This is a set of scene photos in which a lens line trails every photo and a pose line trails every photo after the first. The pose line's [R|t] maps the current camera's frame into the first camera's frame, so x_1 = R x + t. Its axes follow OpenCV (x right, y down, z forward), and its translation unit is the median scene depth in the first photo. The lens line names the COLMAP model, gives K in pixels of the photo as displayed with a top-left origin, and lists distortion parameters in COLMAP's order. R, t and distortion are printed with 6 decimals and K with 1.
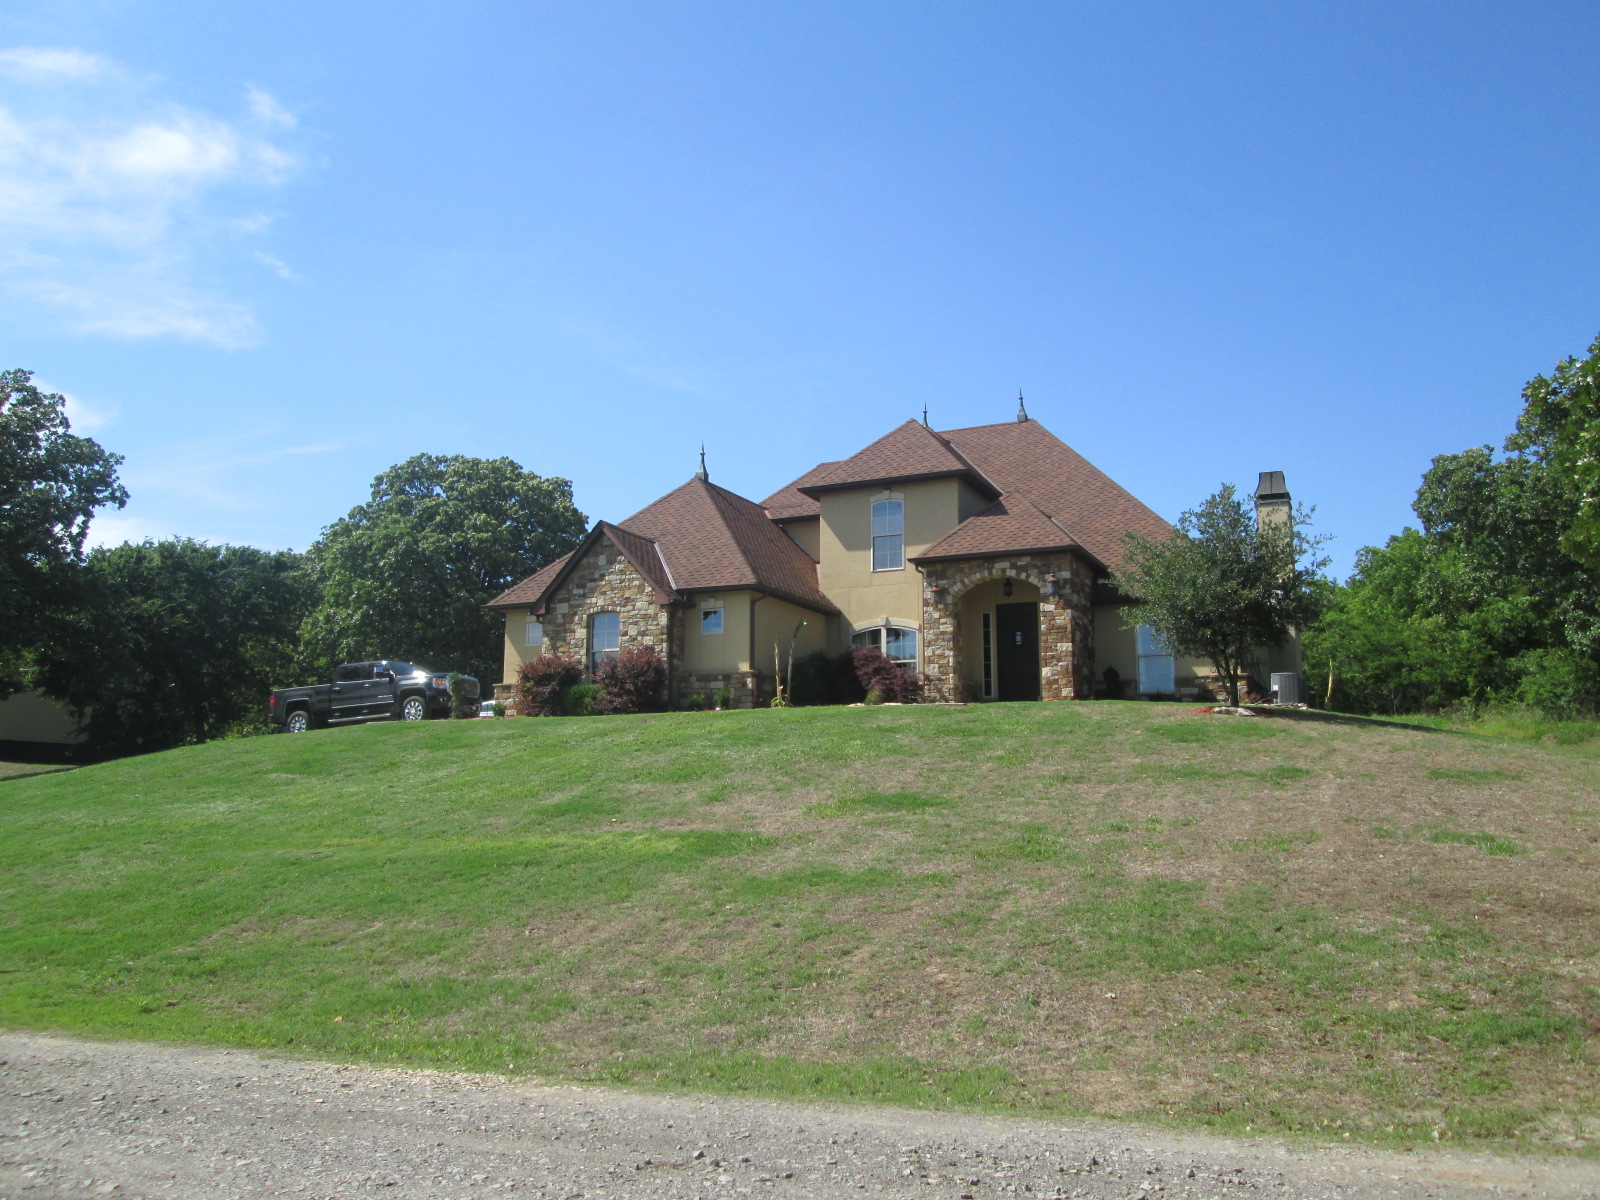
lens RADIAL K [[1327.3, 0, 800.0], [0, 1327.3, 596.6], [0, 0, 1]] dist [-0.063337, 0.031668]
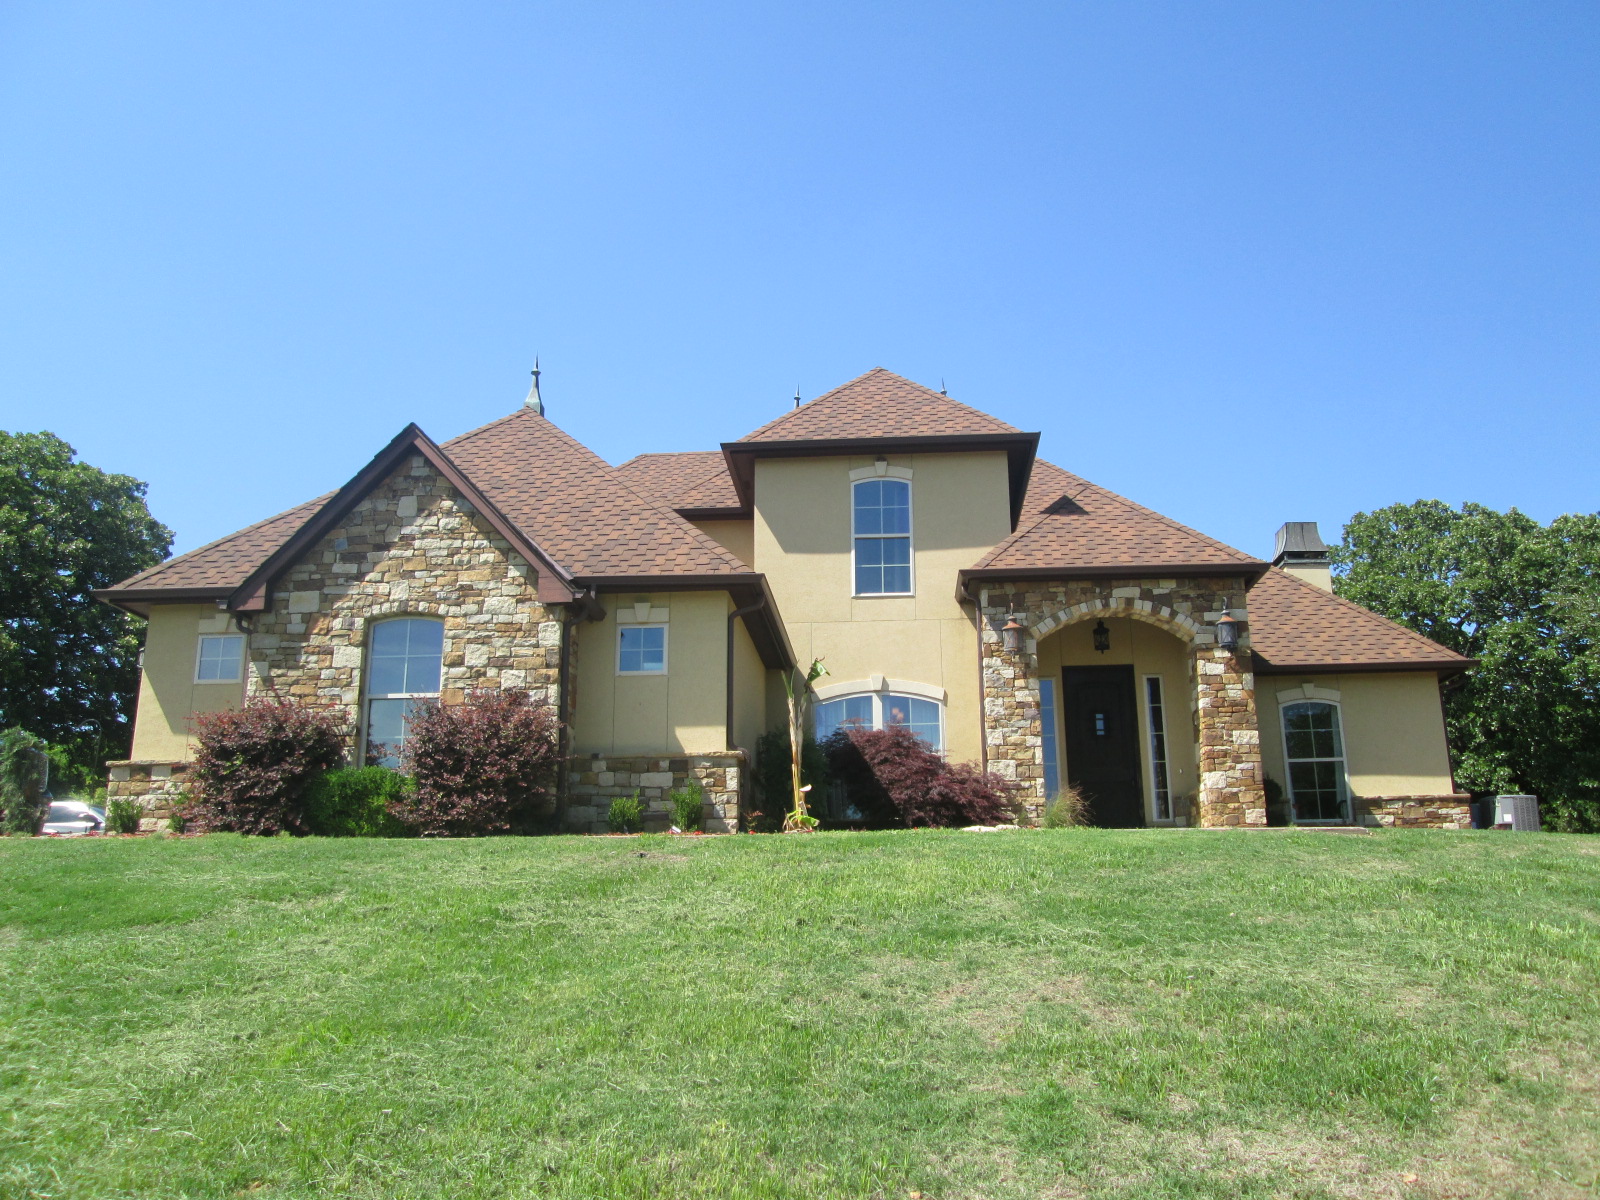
lens RADIAL K [[1327.3, 0, 806.1], [0, 1327.3, 597.6], [0, 0, 1]] dist [-0.063337, 0.031668]
pose [[0.929744, 0.089446, 0.357178, -0.182290], [-0.053538, 0.992577, -0.109205, 0.048769], [-0.364295, 0.082410, 0.927630, 0.512595]]
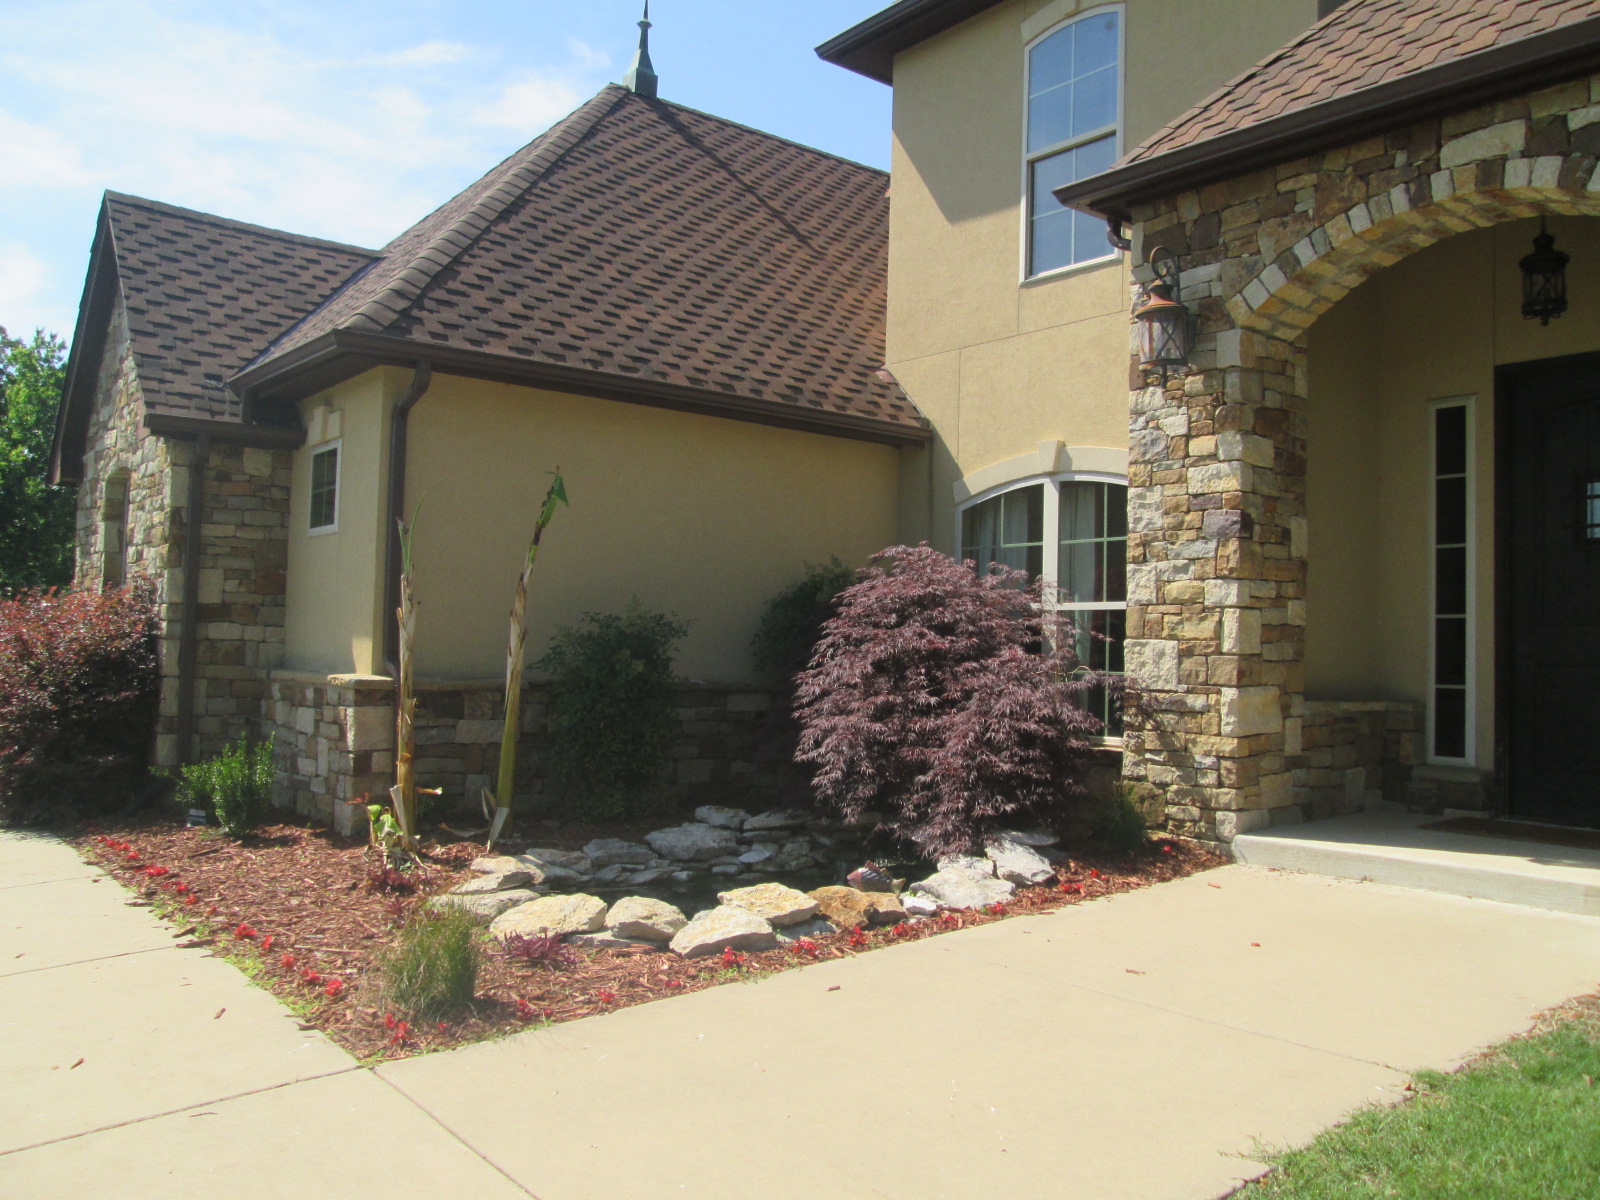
lens RADIAL K [[1327.3, 0, 792.5], [0, 1327.3, 605.8], [0, 0, 1]] dist [-0.063337, 0.031668]
pose [[0.896193, 0.004748, -0.443640, 0.145927], [0.050291, 0.992411, 0.112214, 0.016509], [0.440806, -0.122877, 0.889152, 0.774484]]
